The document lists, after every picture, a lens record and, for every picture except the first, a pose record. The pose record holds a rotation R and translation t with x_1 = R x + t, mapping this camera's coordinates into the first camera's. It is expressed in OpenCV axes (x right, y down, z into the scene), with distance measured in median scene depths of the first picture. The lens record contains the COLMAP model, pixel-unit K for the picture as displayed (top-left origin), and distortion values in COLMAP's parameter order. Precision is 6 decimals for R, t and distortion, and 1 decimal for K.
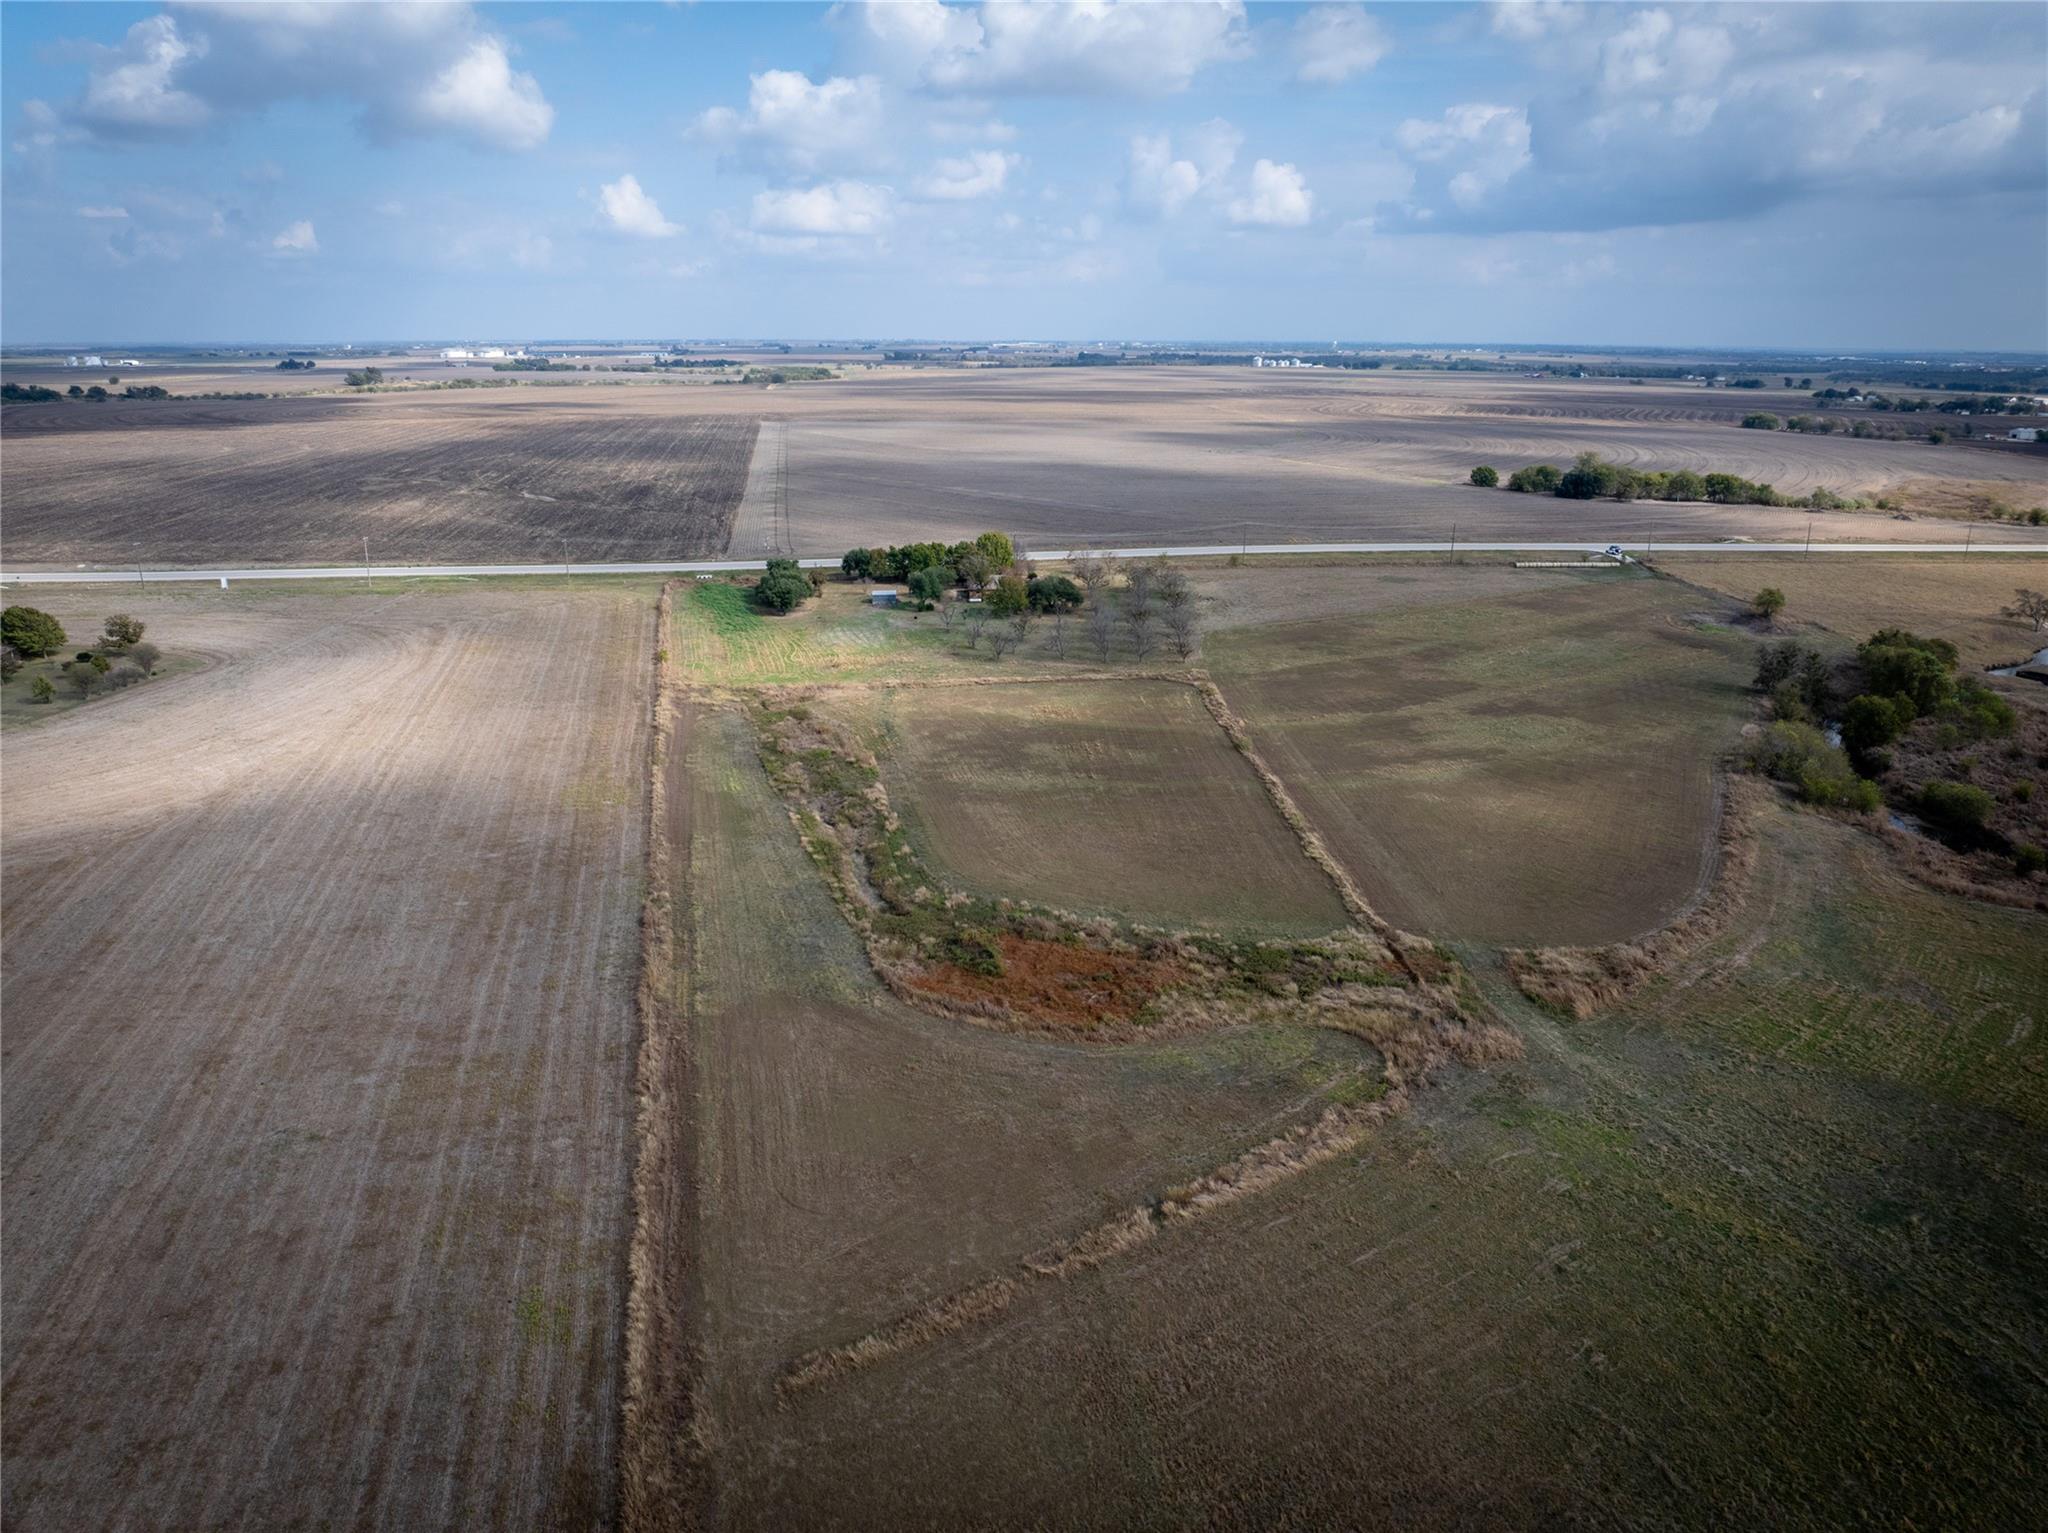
lens RADIAL K [[1433.9, 0, 1022.0], [0, 1433.9, 757.4], [0, 0, 1]] dist [-0.044576, 0.013498]
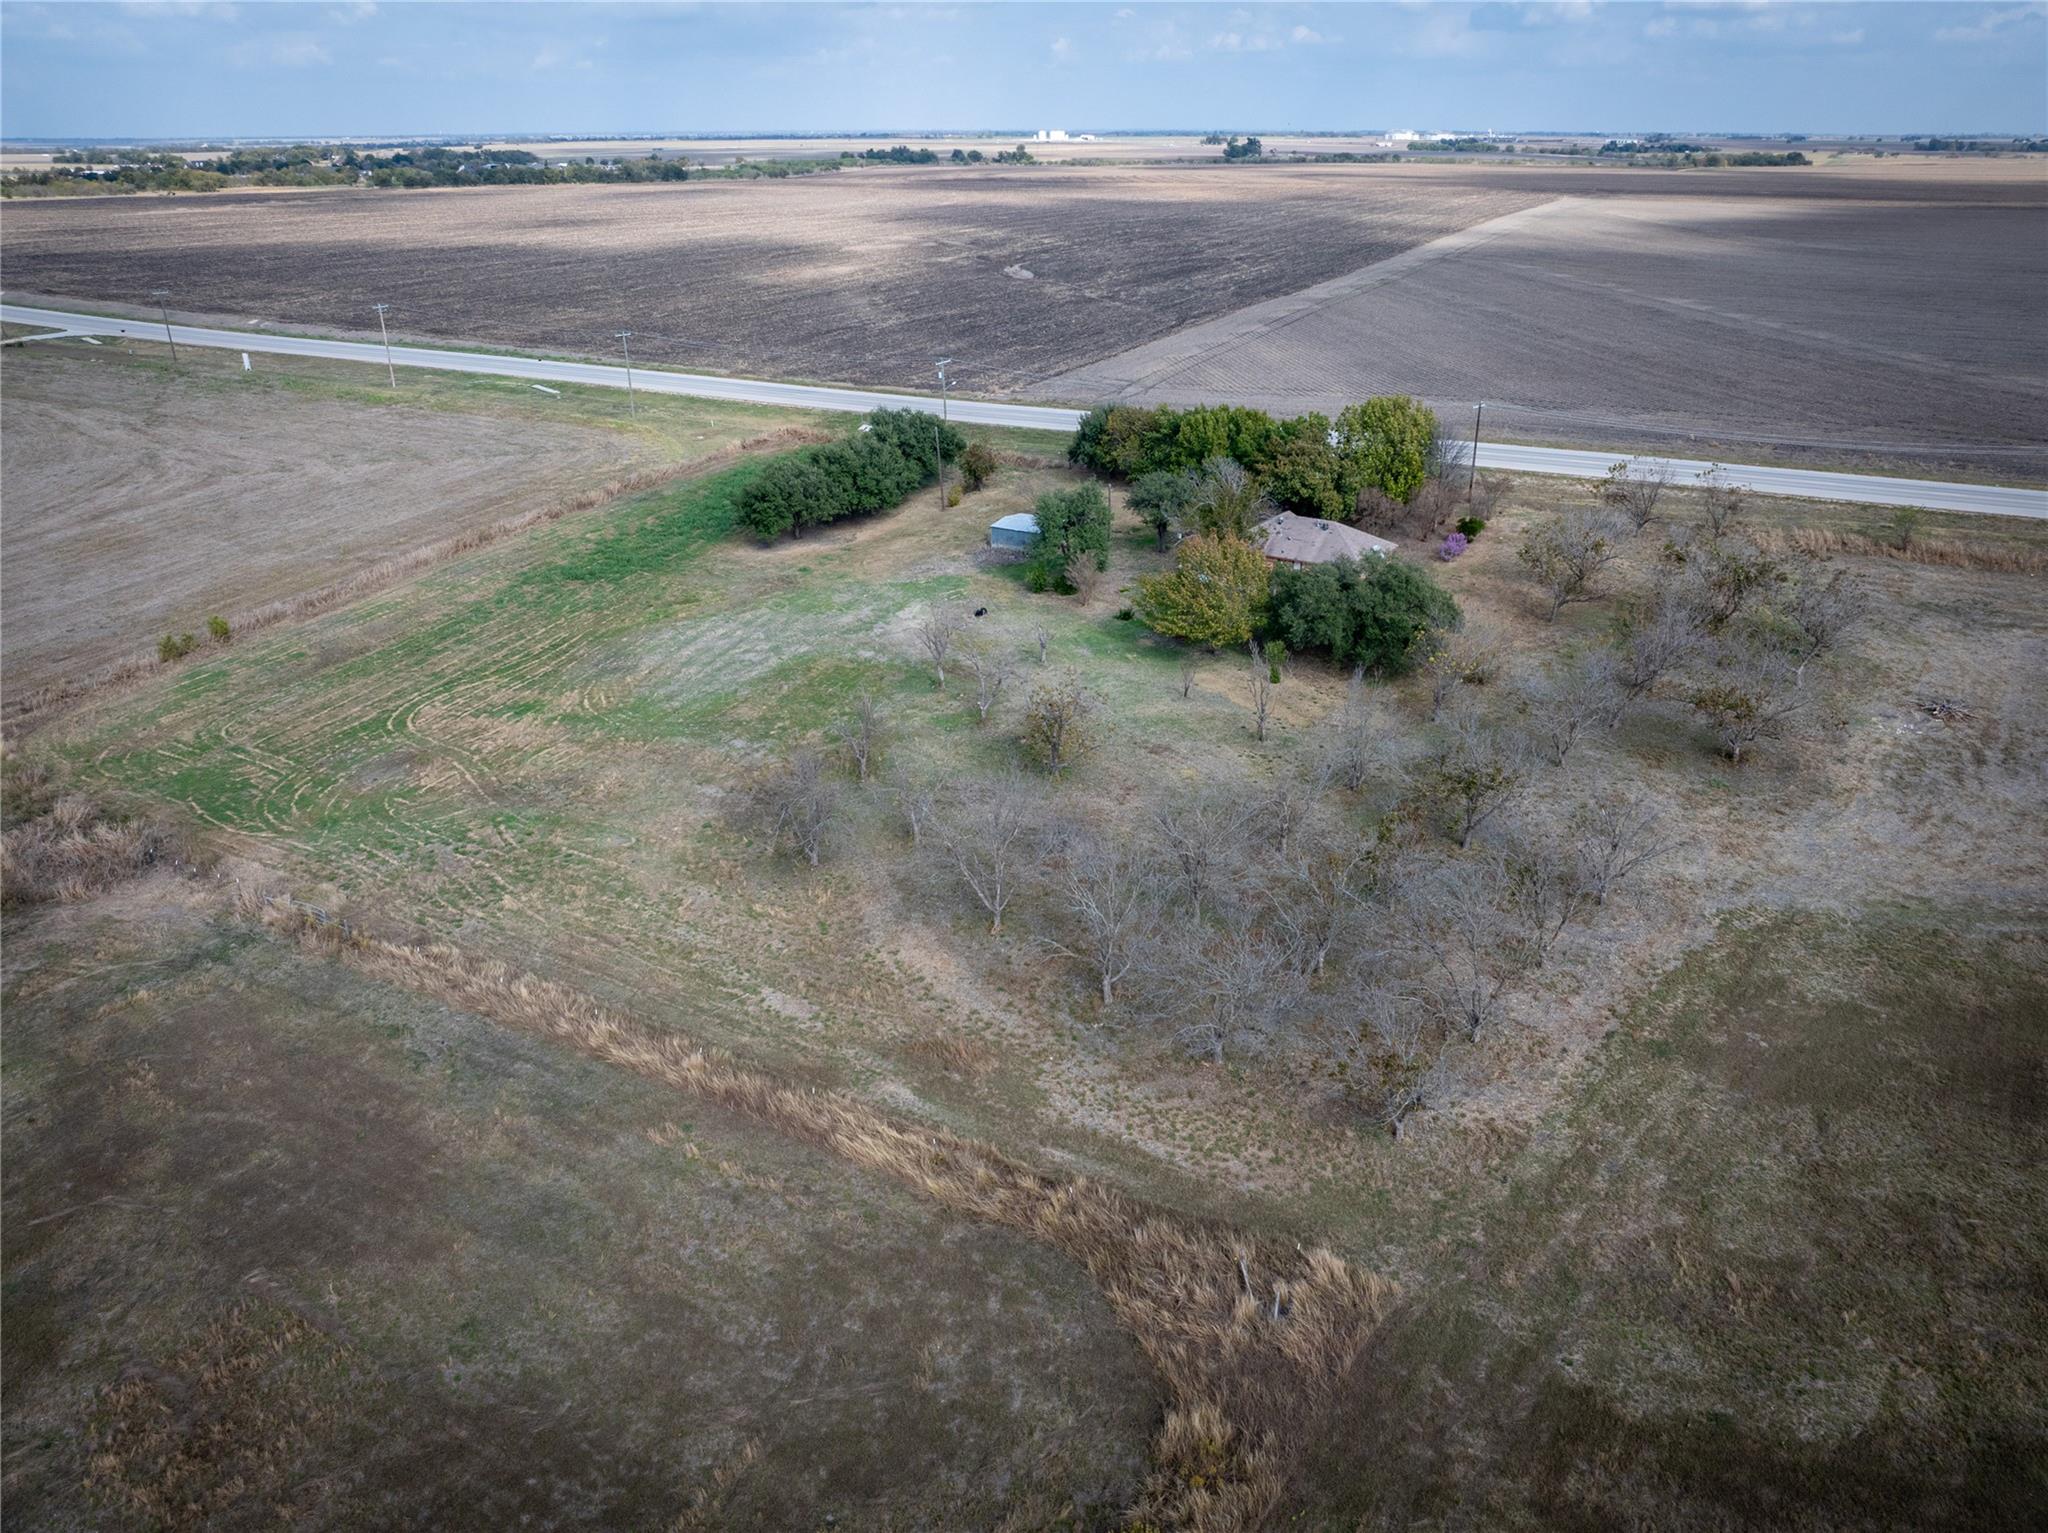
lens RADIAL K [[1433.9, 0, 1026.1], [0, 1433.9, 763.6], [0, 0, 1]] dist [-0.044576, 0.013498]
pose [[0.799974, 0.240226, -0.549848, 0.237632], [-0.164756, 0.969080, 0.183684, -0.204806], [0.576972, -0.056352, 0.814818, 1.104401]]
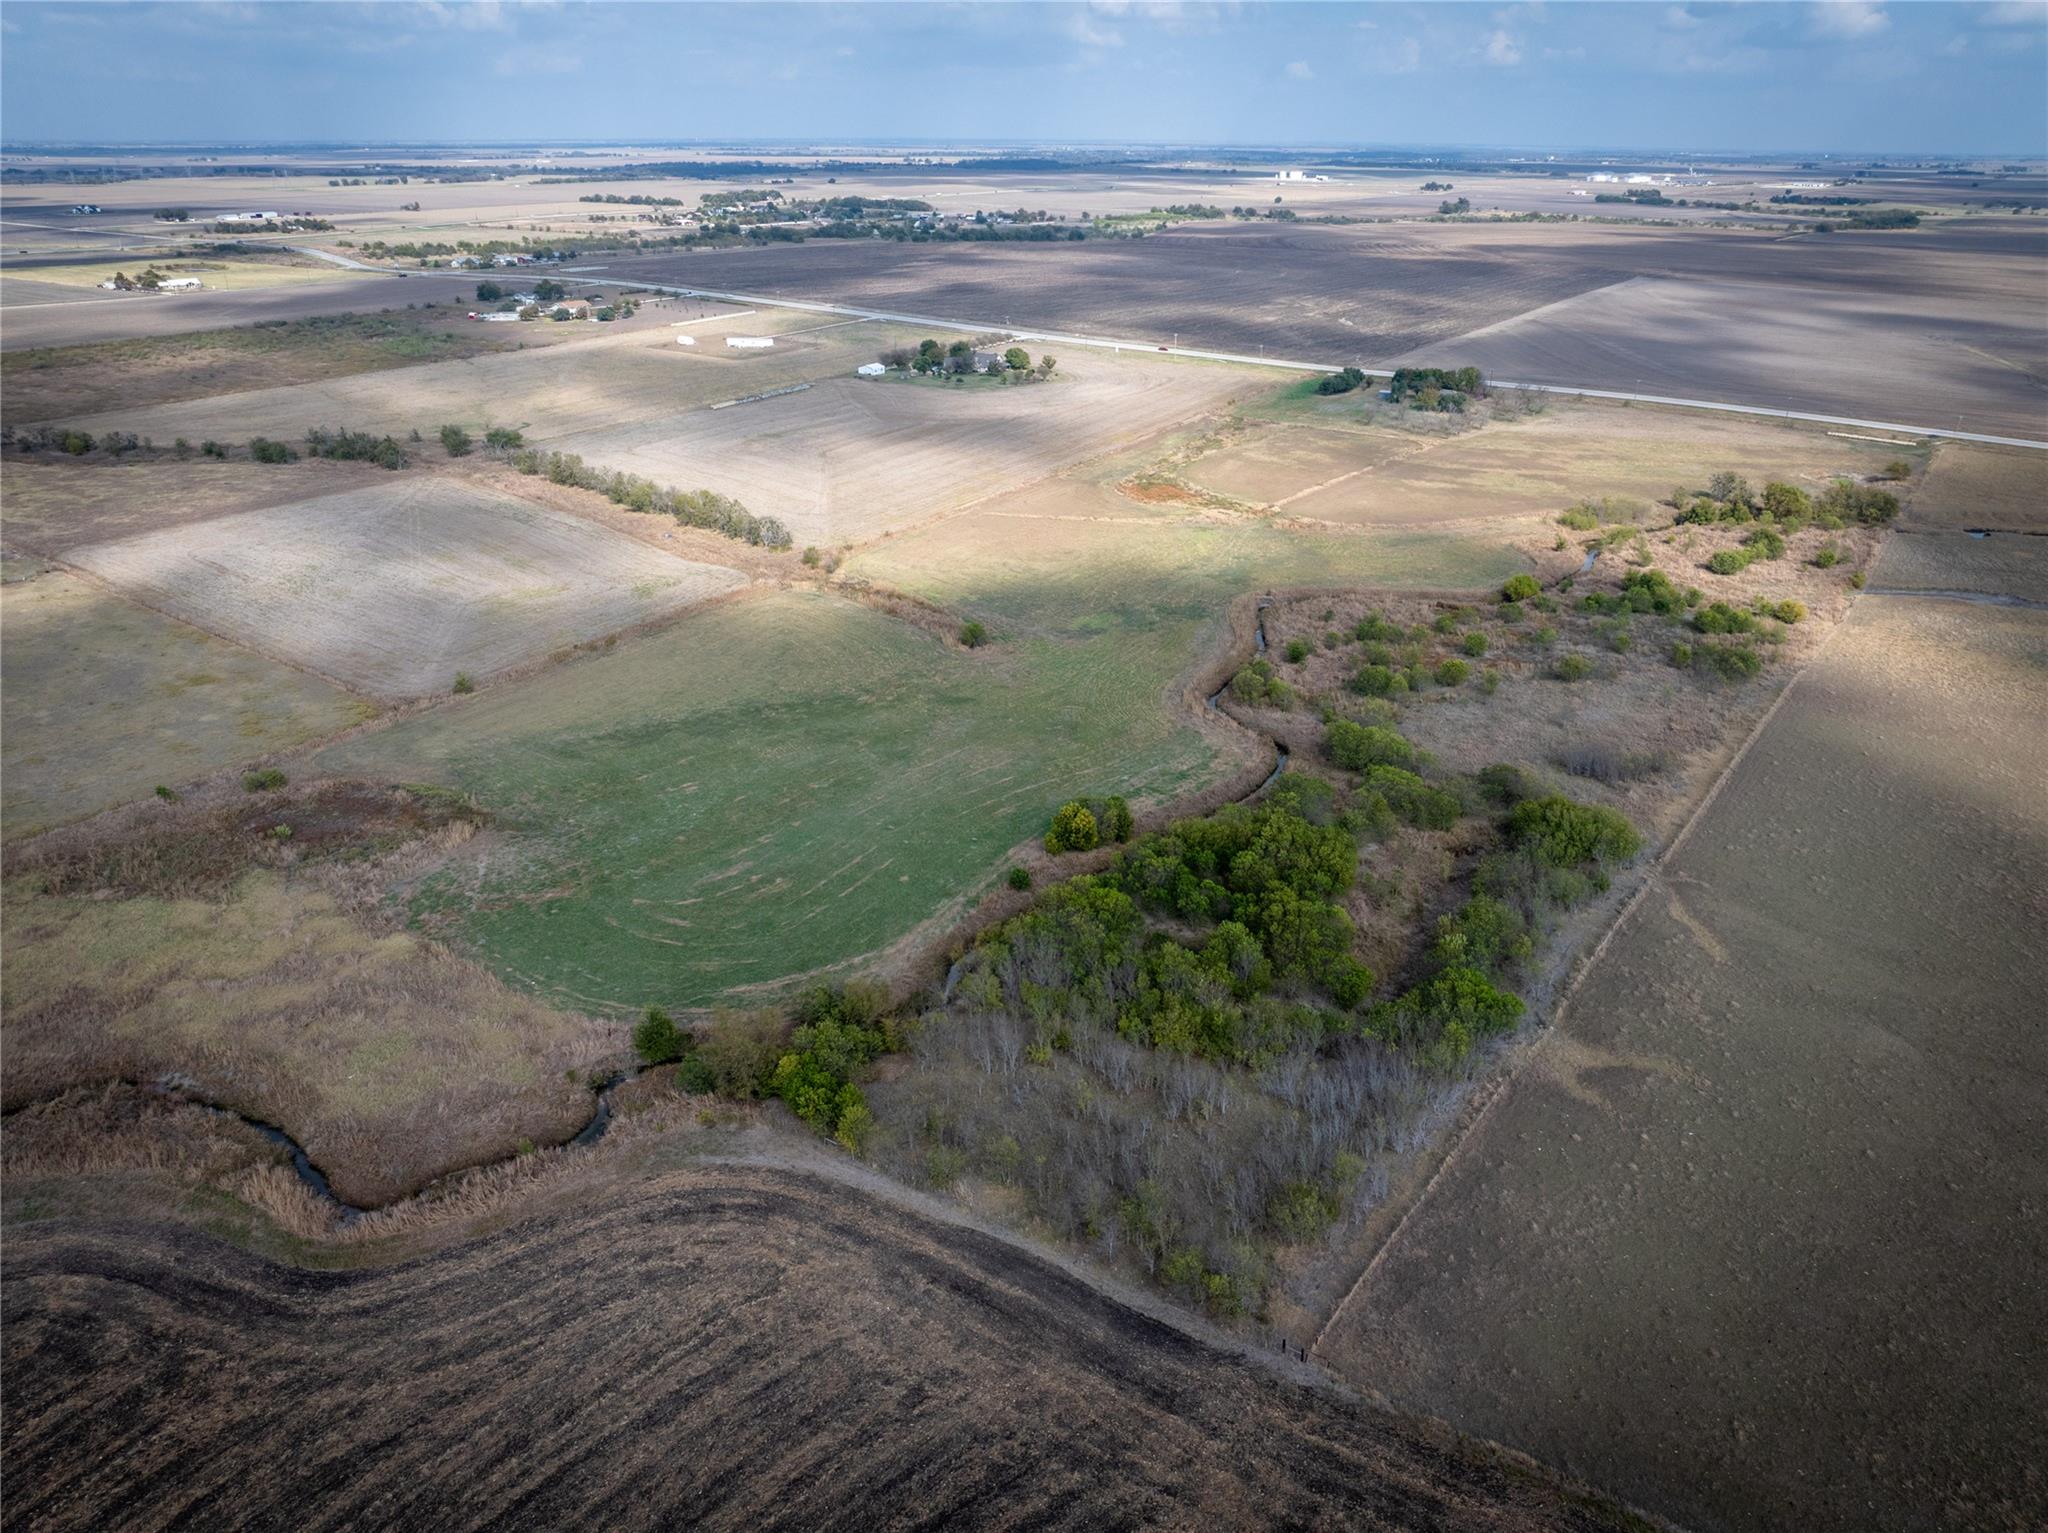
lens RADIAL K [[1433.9, 0, 1029.9], [0, 1433.9, 770.8], [0, 0, 1]] dist [-0.044576, 0.013498]
pose [[0.712911, 0.287121, -0.639781, 1.480633], [-0.200462, 0.957708, 0.206425, 0.108682], [0.671992, -0.018911, 0.740317, -1.125483]]
